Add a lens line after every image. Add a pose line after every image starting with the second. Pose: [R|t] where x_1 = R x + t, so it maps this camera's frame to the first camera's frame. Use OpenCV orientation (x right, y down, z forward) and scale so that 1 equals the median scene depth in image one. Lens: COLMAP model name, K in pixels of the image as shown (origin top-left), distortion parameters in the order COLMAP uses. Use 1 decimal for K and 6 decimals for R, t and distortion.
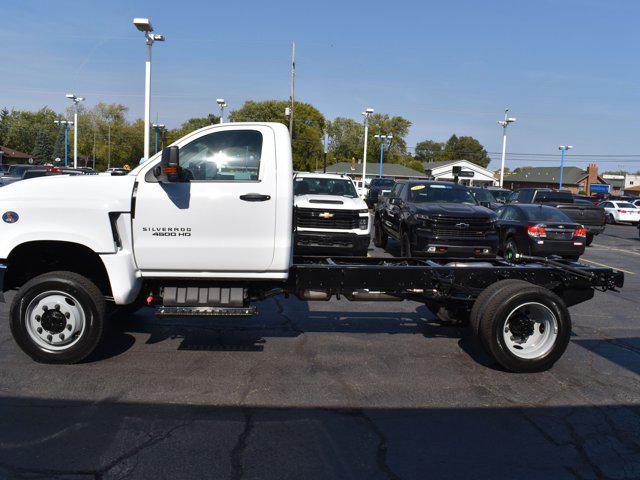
lens RADIAL K [[557.1, 0, 320.0], [0, 557.1, 240.0], [0, 0, 1]] dist [-0.097697, 0.014104]
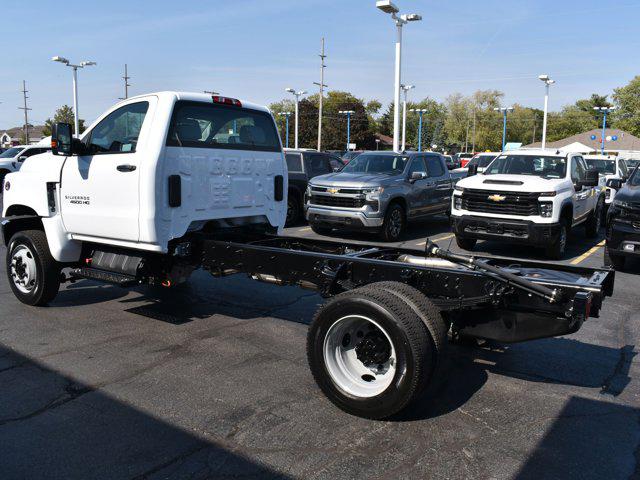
lens RADIAL K [[557.1, 0, 320.0], [0, 557.1, 240.0], [0, 0, 1]] dist [-0.097697, 0.014104]
pose [[0.781136, 0.067671, -0.620683, 0.758231], [-0.052209, 0.997707, 0.043070, -0.006974], [0.622174, -0.001238, 0.782878, 0.420607]]
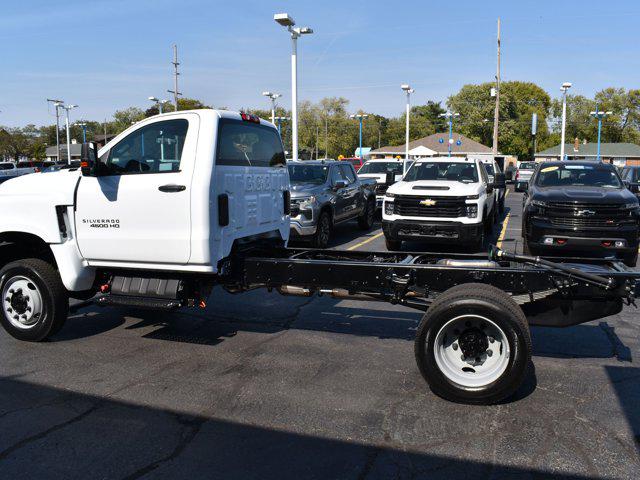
lens RADIAL K [[557.1, 0, 320.0], [0, 557.1, 240.0], [0, 0, 1]] dist [-0.097697, 0.014104]
pose [[0.919697, 0.011723, -0.392454, 0.485268], [-0.002732, 0.999721, 0.023459, -0.008649], [0.392620, -0.020503, 0.919472, 0.200488]]
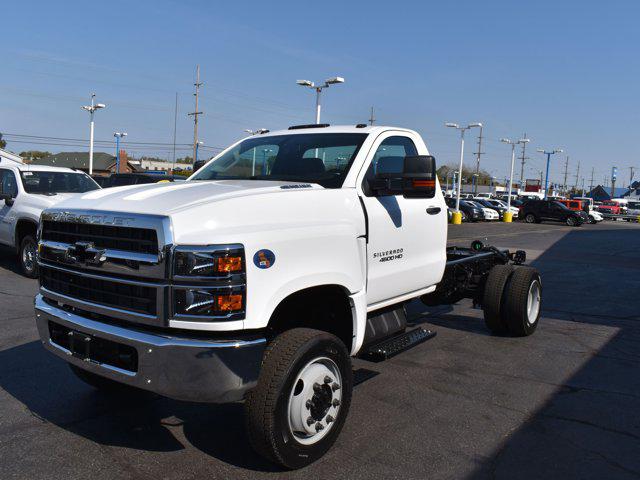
lens RADIAL K [[557.1, 0, 320.0], [0, 557.1, 240.0], [0, 0, 1]] dist [-0.097697, 0.014104]
pose [[0.664111, -0.081185, 0.743213, -0.921329], [0.060367, 0.996664, 0.054930, -0.086542], [-0.745193, 0.008386, 0.666796, 0.493318]]
